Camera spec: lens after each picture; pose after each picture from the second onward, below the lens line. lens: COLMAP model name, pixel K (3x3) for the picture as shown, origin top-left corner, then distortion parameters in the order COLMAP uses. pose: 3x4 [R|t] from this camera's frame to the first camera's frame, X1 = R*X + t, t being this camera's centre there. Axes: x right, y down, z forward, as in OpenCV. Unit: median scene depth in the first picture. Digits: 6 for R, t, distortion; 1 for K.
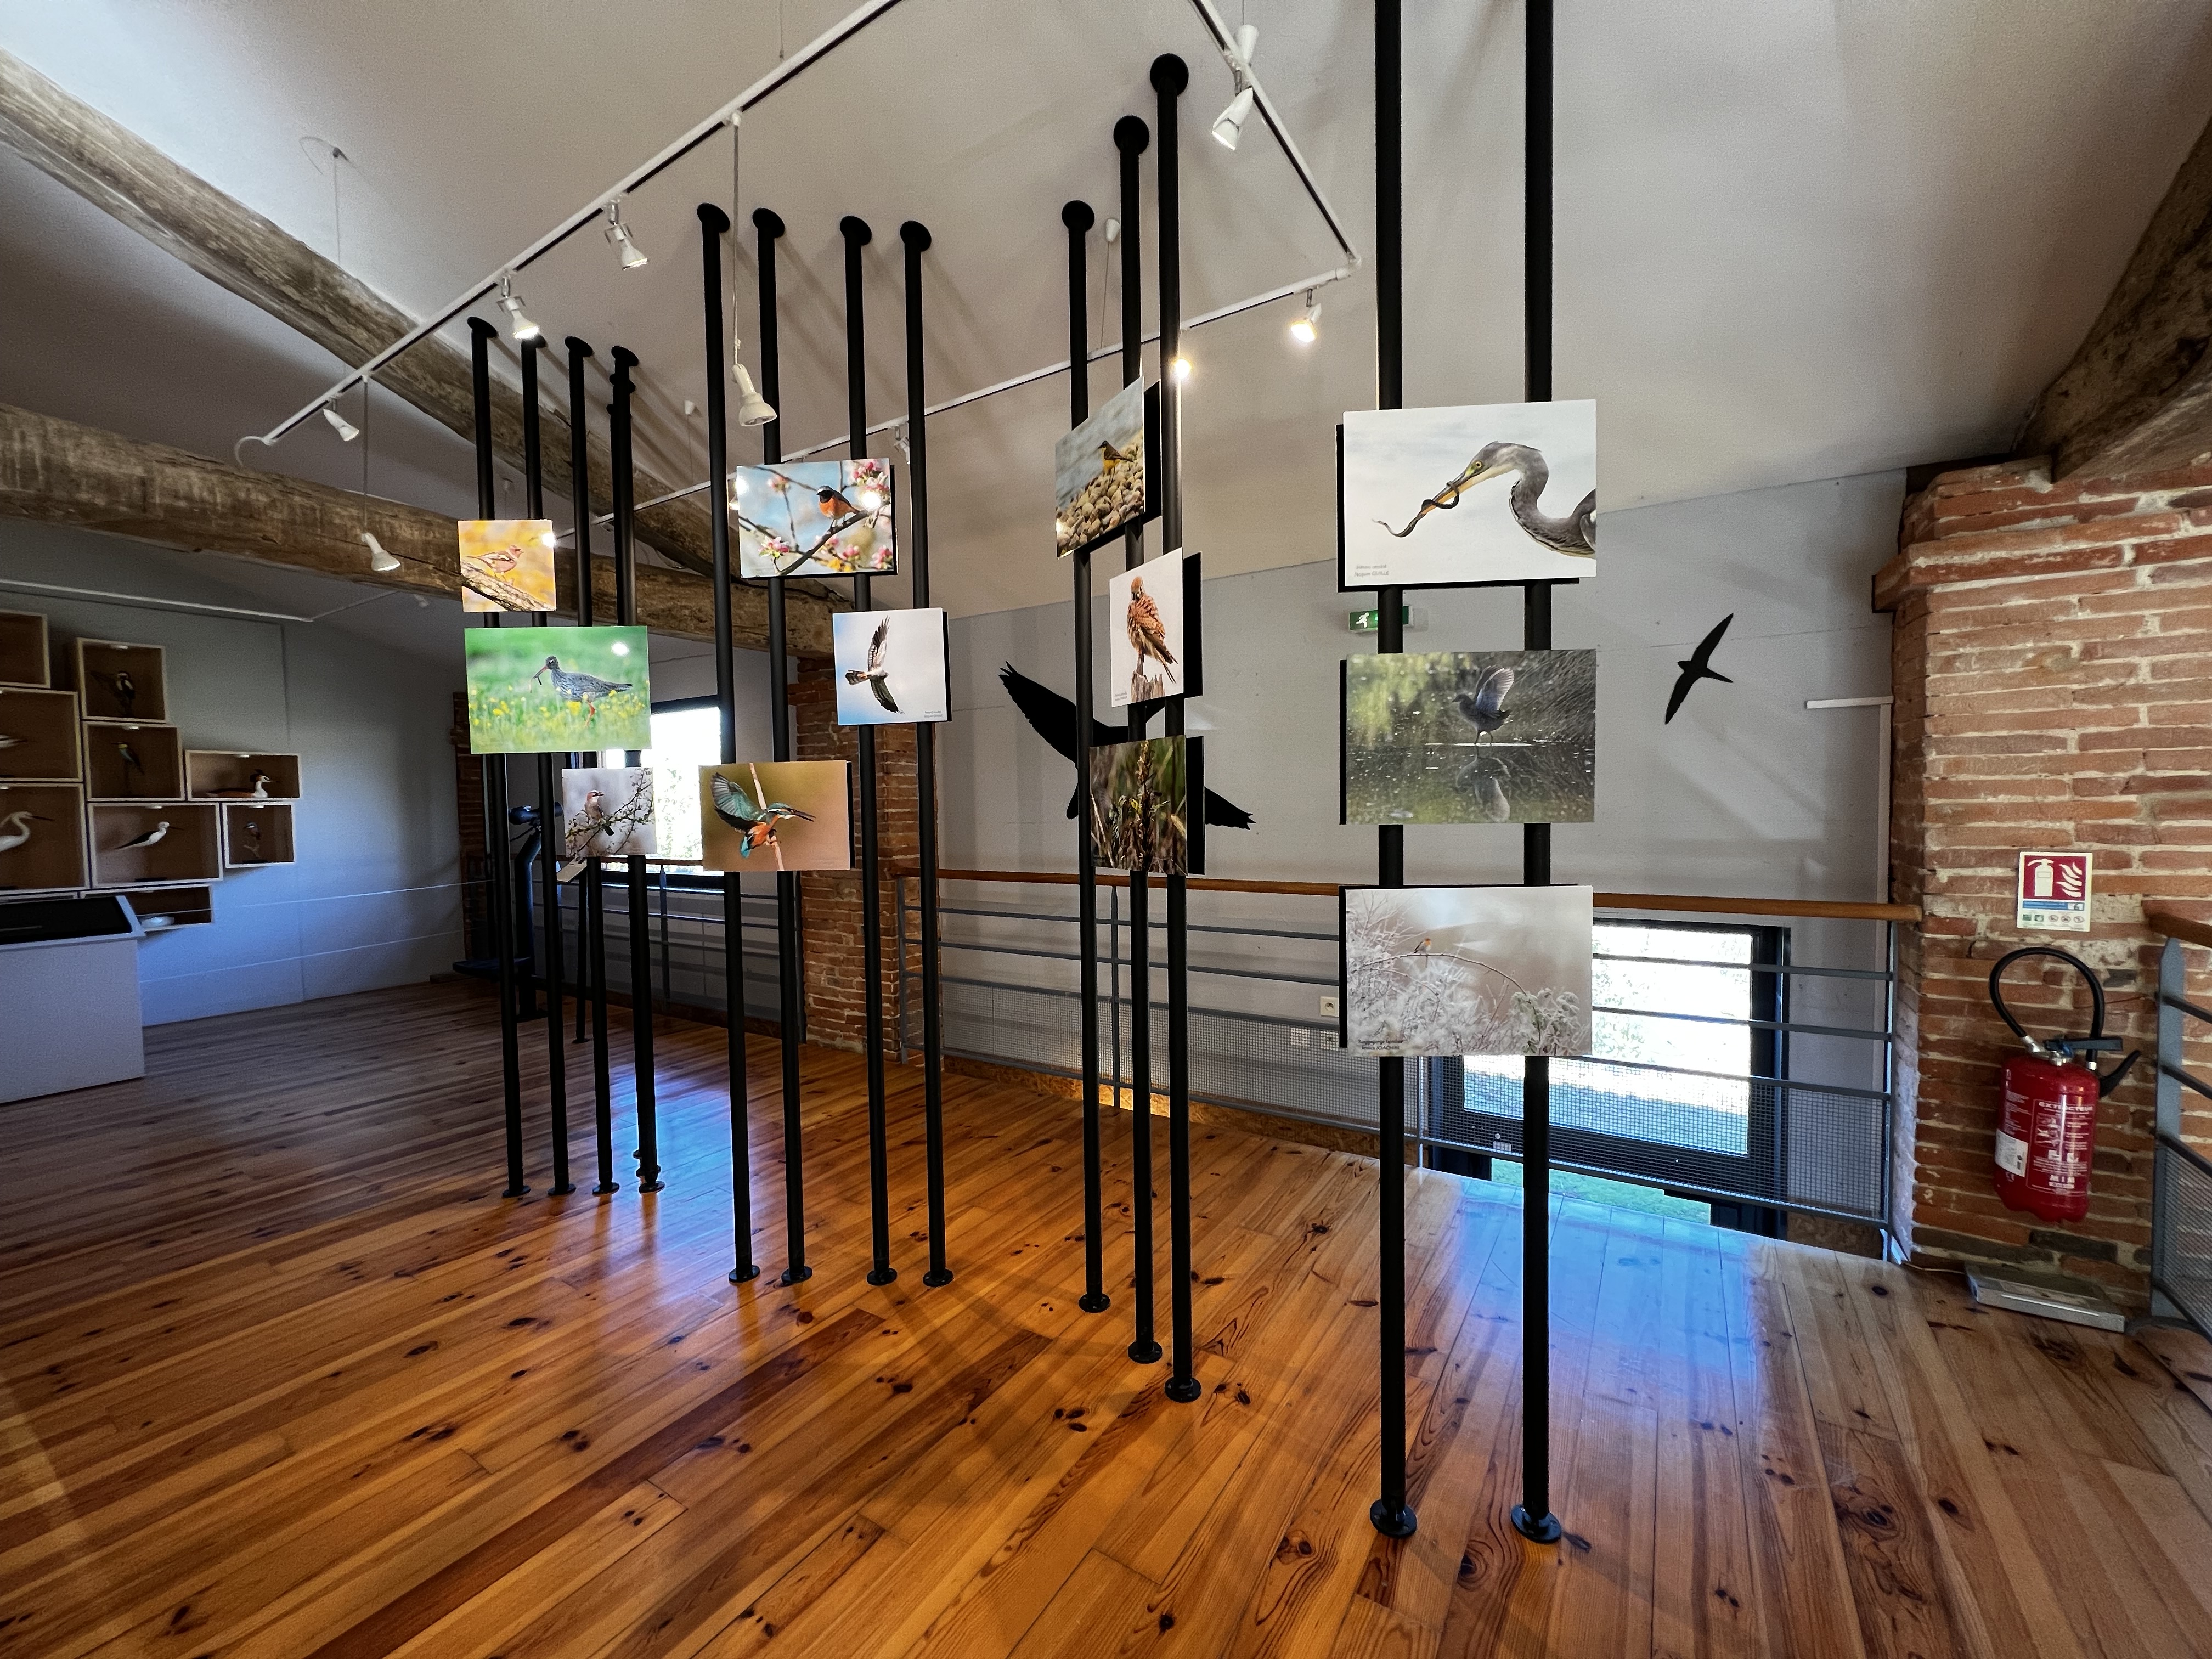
lens RADIAL K [[881.8, 0, 1106.0], [0, 881.8, 836.7], [0, 0, 1]] dist [-0.000407, -0.000009]
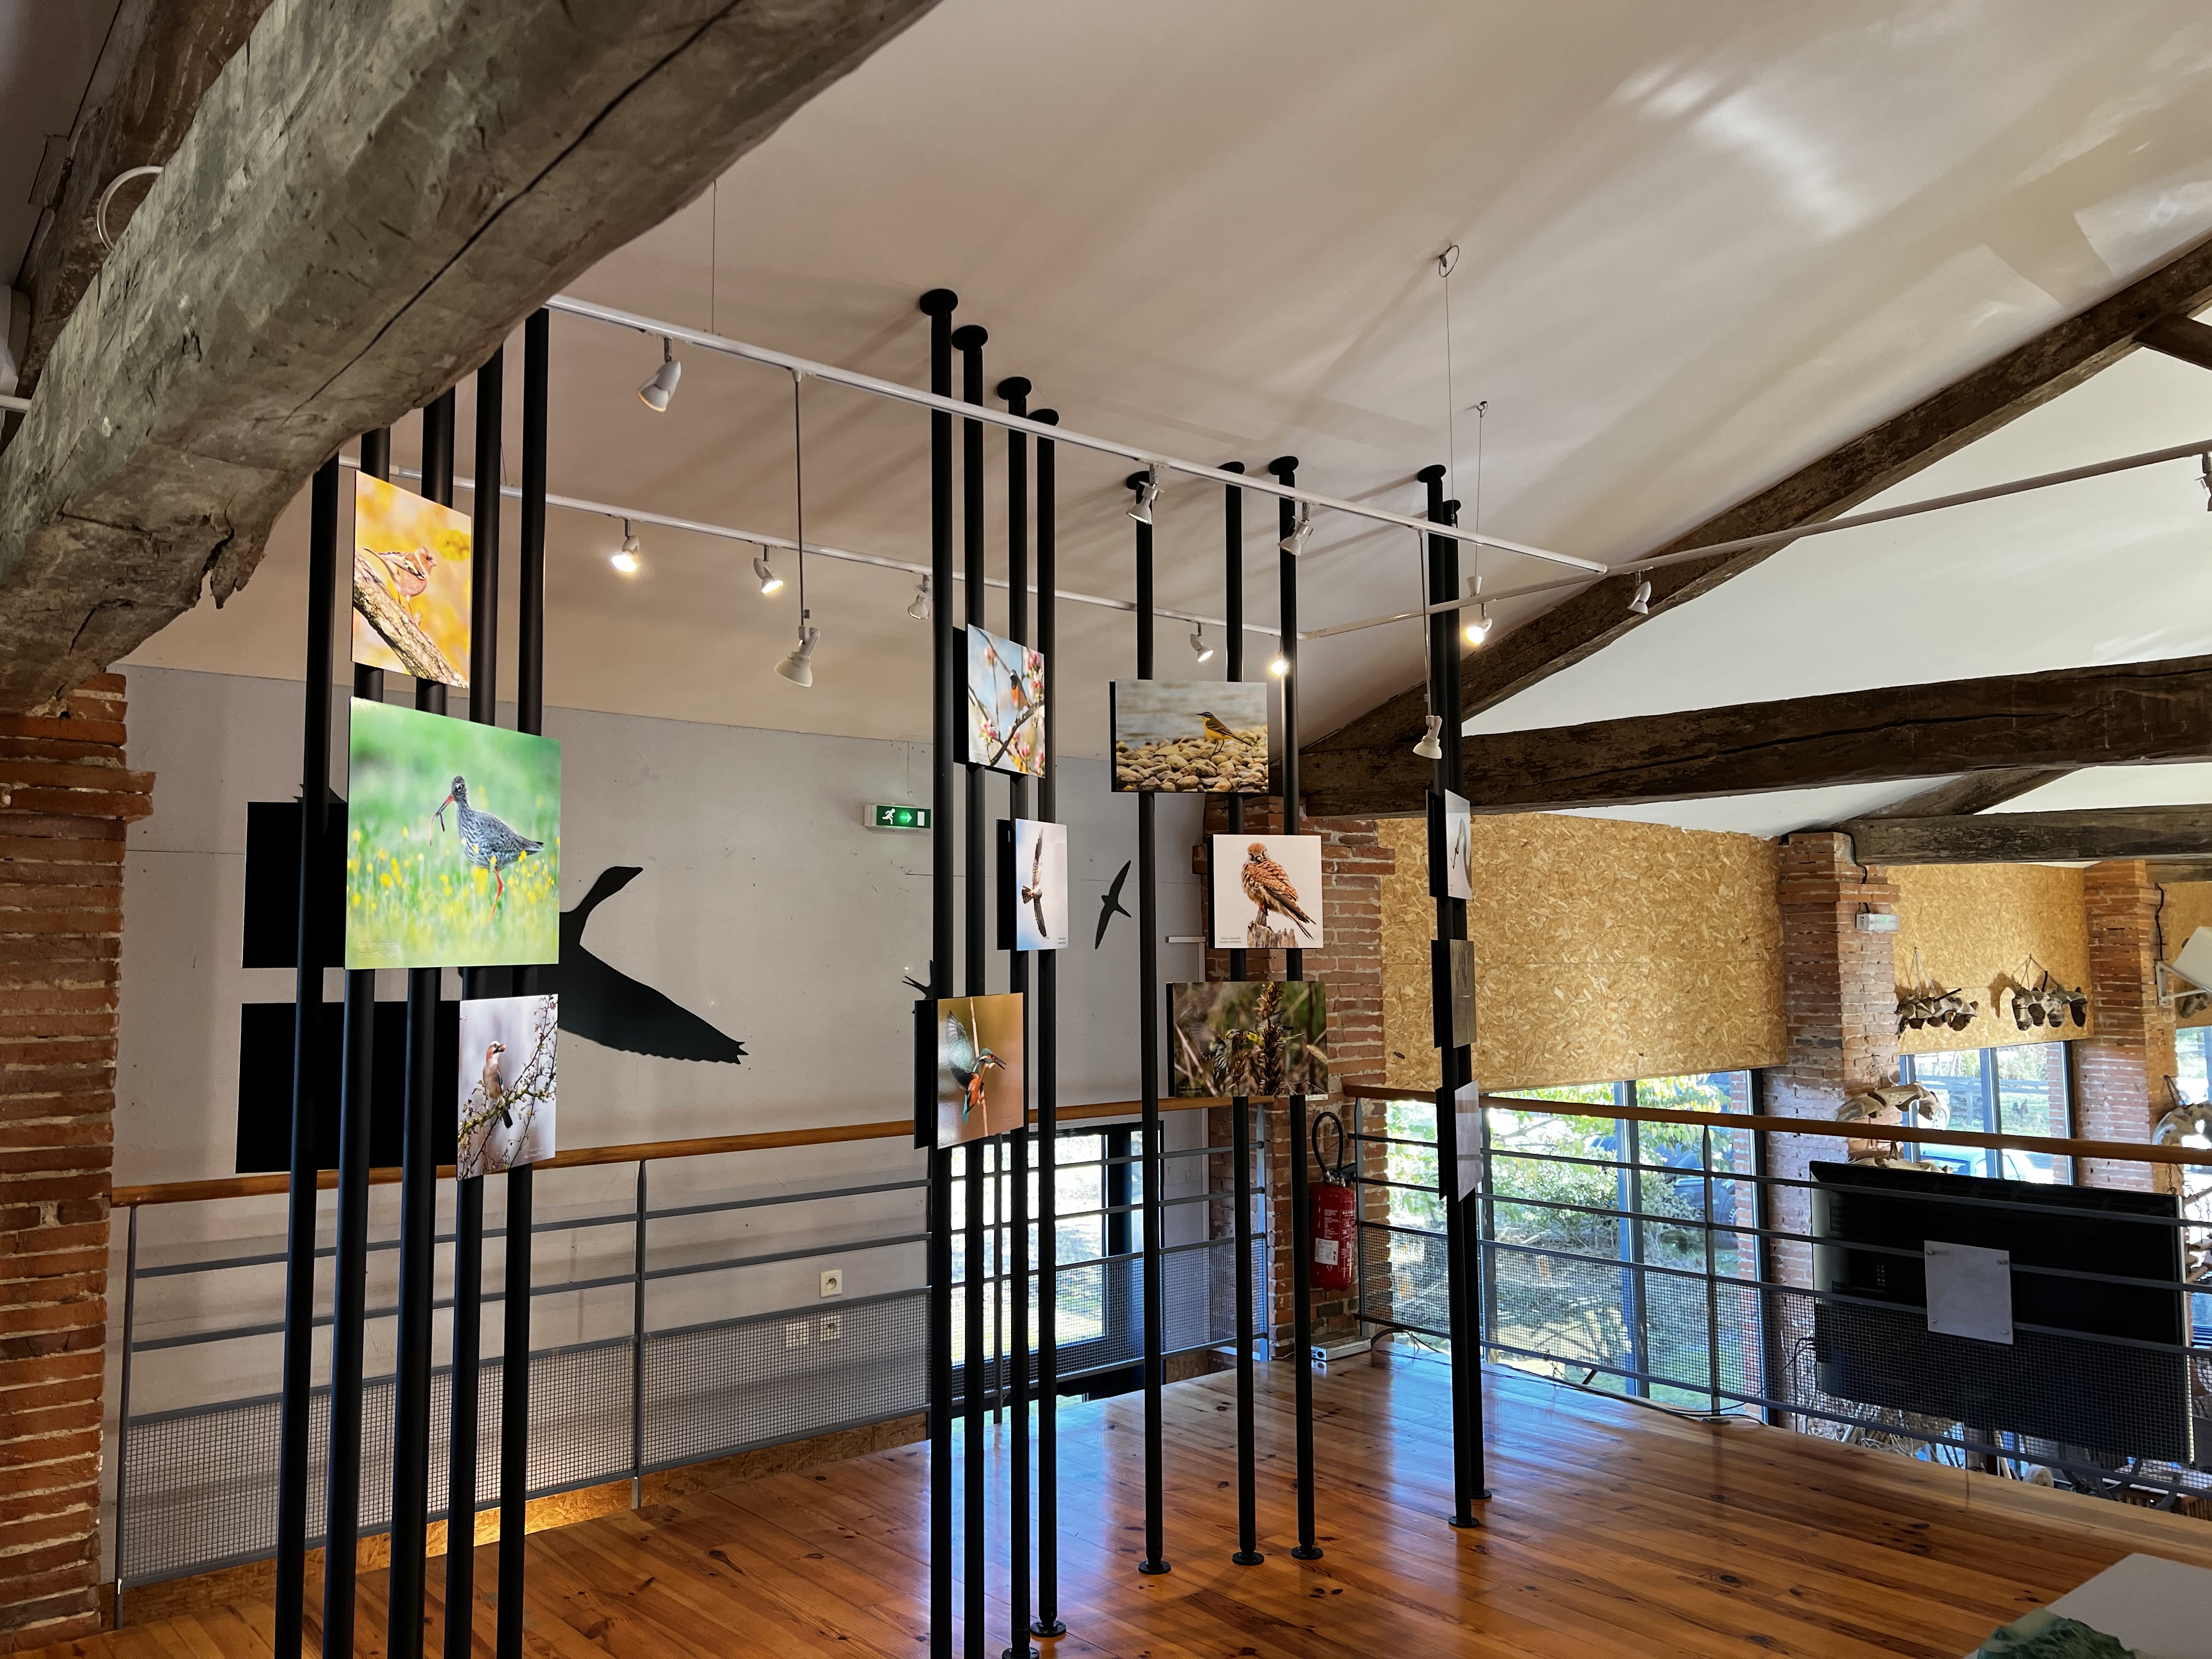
lens RADIAL K [[1633.2, 0, 1098.6], [0, 1633.2, 794.0], [0, 0, 1]] dist [0.081081, -0.205532]
pose [[0.293275, 0.109112, 0.949781, -1.860708], [0.040557, 0.991151, -0.126388, -0.079539], [-0.955167, 0.075587, 0.286255, 0.500370]]
